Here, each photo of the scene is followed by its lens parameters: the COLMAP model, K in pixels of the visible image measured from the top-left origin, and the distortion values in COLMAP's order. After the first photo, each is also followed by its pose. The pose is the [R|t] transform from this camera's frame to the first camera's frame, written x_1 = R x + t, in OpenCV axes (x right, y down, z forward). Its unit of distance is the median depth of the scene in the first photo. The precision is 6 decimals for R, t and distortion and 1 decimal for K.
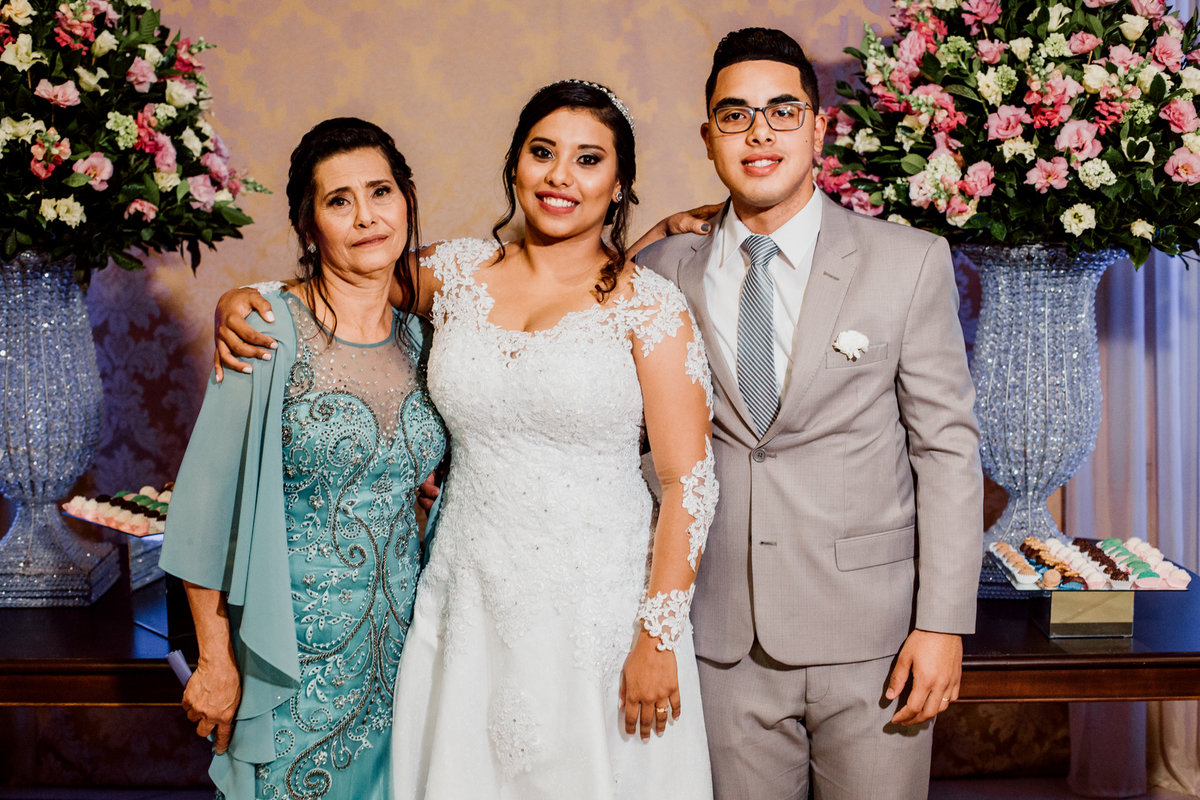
lens RADIAL K [[1820.1, 0, 600.0], [0, 1820.1, 400.0], [0, 0, 1]] dist [-0.161260, 0.192257]
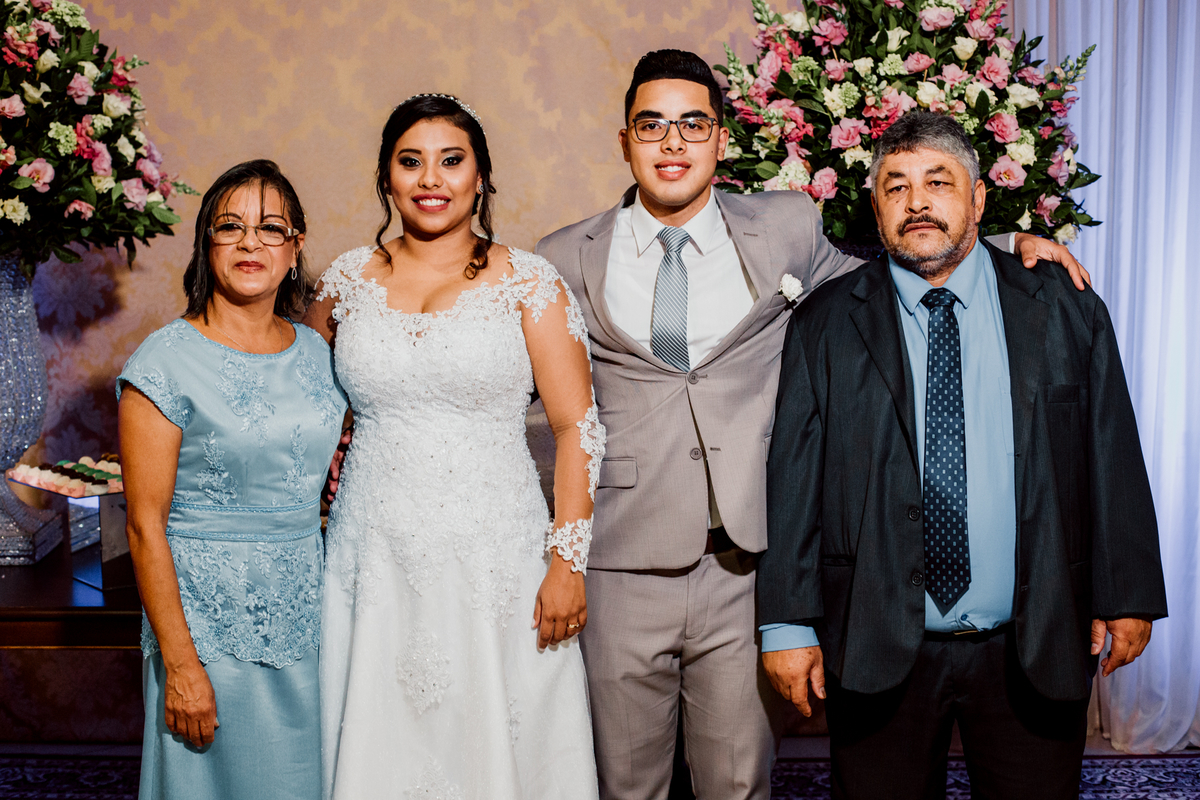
lens RADIAL K [[1820.1, 0, 600.0], [0, 1820.1, 400.0], [0, 0, 1]] dist [-0.161260, 0.192257]
pose [[0.999832, 0.001710, 0.018261, 0.049617], [-0.001697, 0.999998, -0.000731, 0.013665], [-0.018262, 0.000699, 0.999833, -0.127007]]
